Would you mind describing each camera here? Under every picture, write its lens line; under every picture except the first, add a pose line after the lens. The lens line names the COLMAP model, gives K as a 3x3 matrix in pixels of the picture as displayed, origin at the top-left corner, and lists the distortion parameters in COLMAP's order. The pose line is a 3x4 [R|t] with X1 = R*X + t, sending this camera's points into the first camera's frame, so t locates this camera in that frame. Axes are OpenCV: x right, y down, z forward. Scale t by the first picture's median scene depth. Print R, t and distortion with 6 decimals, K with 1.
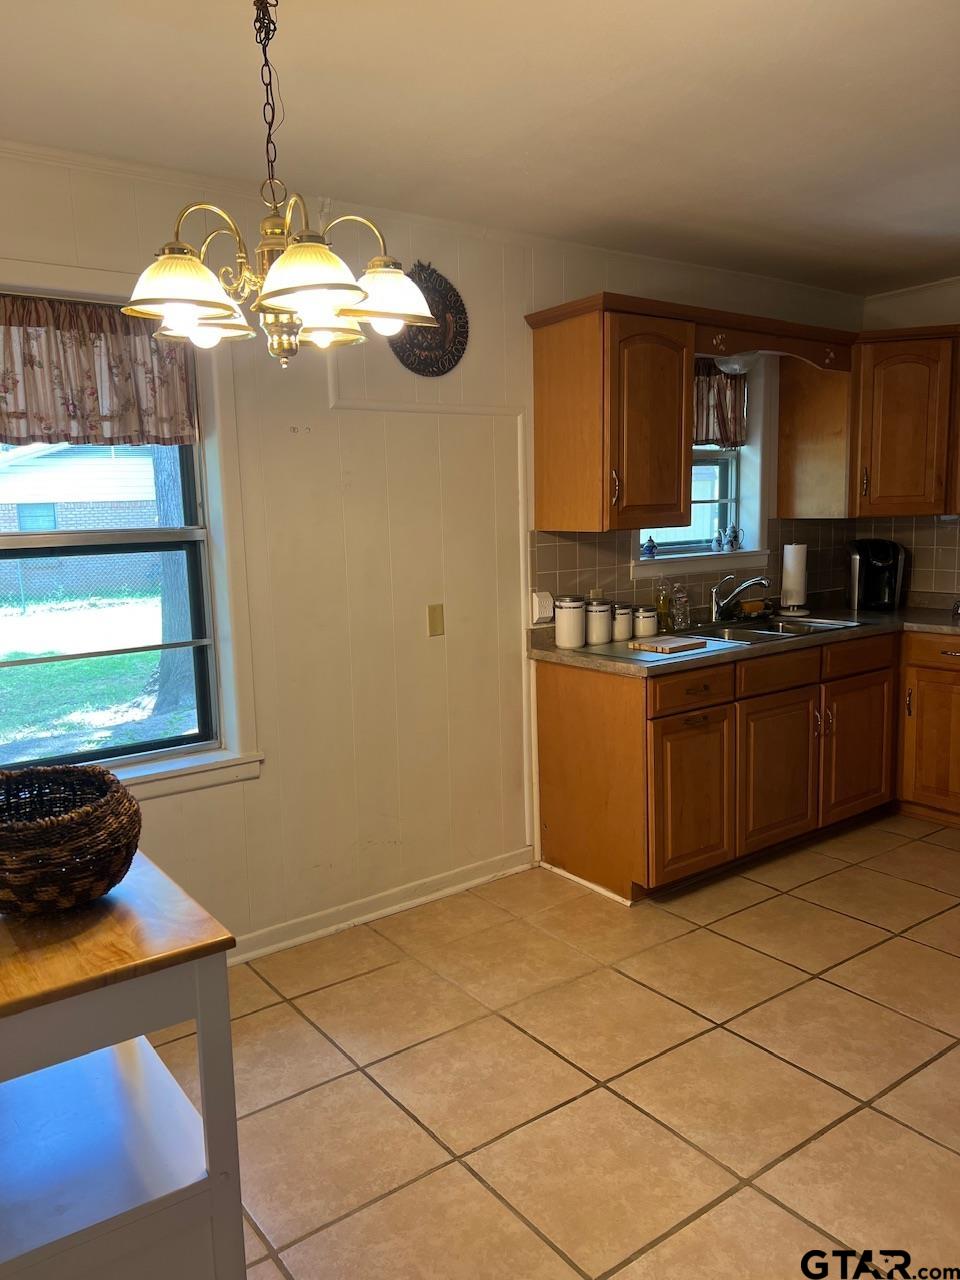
lens RADIAL K [[972.7, 0, 474.8], [0, 972.7, 634.5], [0, 0, 1]] dist [0.066531, -0.070937]
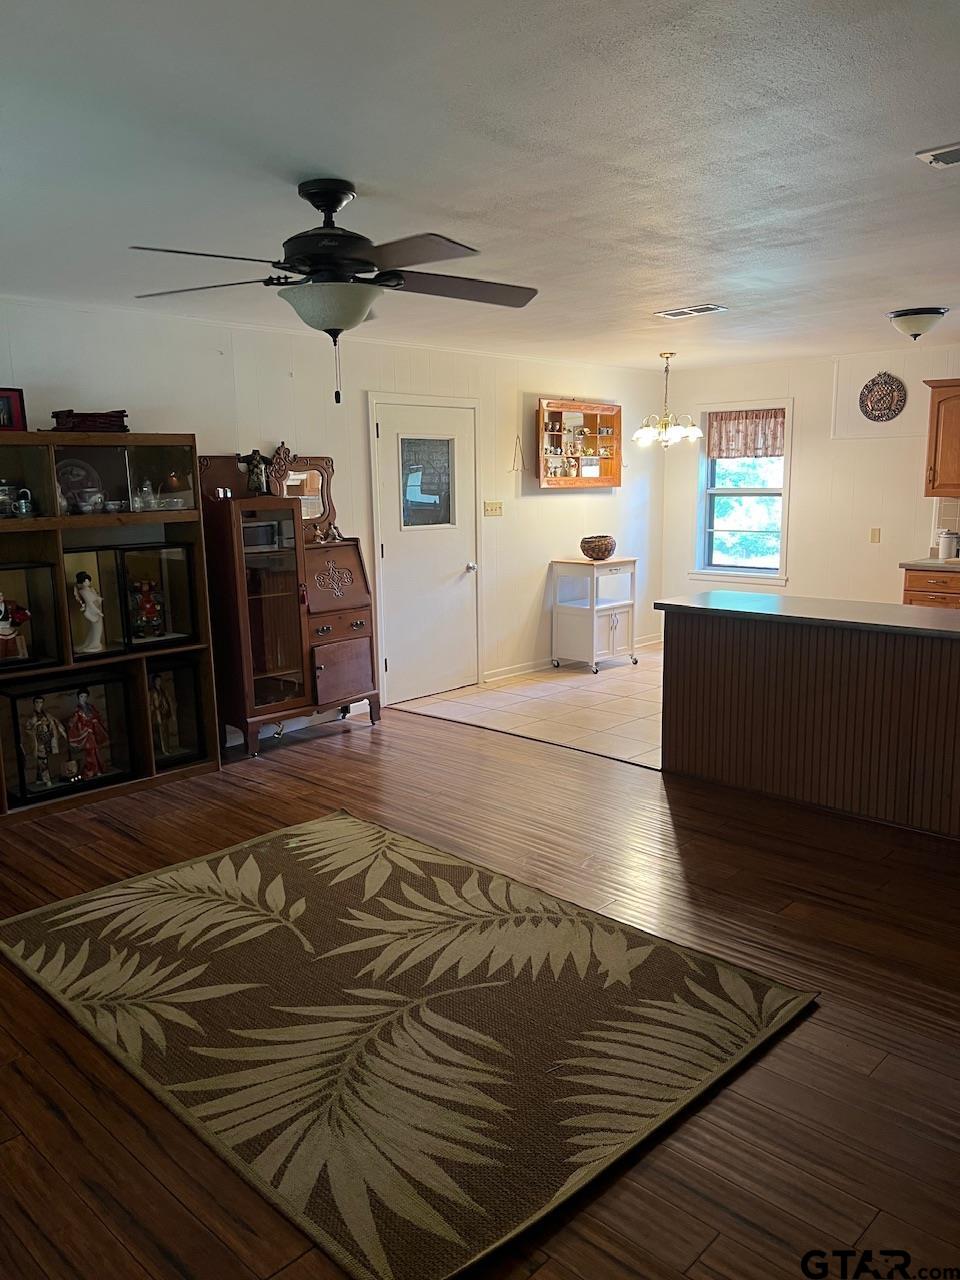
lens RADIAL K [[972.7, 0, 476.4], [0, 972.7, 646.4], [0, 0, 1]] dist [0.066531, -0.070937]
pose [[0.171329, 0.192625, -0.966200, 1.976321], [-0.127874, 0.976753, 0.172054, -0.036313], [0.976880, 0.094074, 0.191978, -0.253613]]
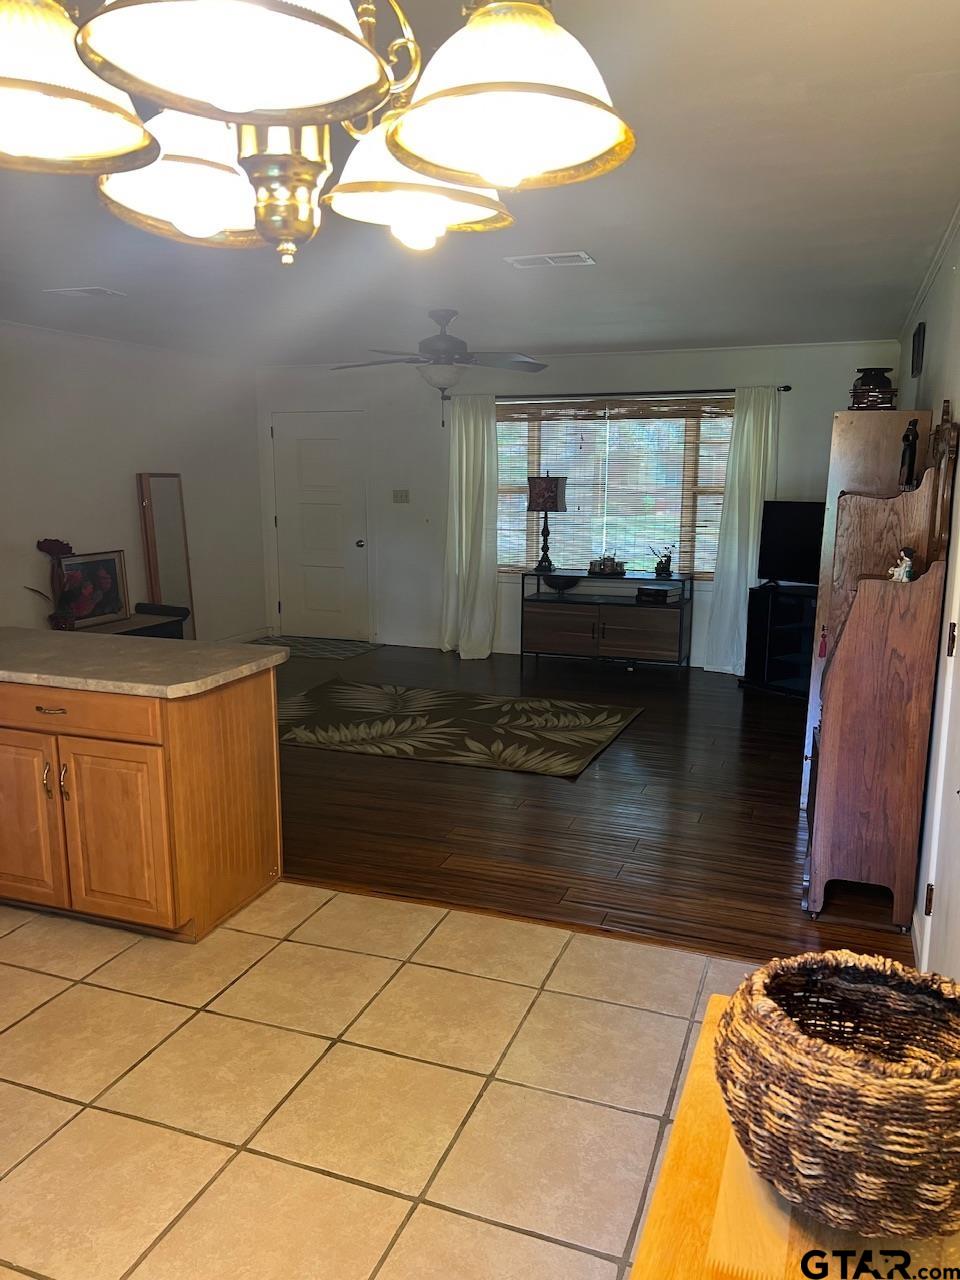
lens RADIAL K [[972.7, 0, 475.2], [0, 972.7, 642.5], [0, 0, 1]] dist [0.066531, -0.070937]
pose [[-0.540337, -0.124613, 0.832171, -0.341265], [0.130193, 0.964683, 0.228991, -0.102084], [-0.831316, 0.232075, -0.505030, 0.628958]]
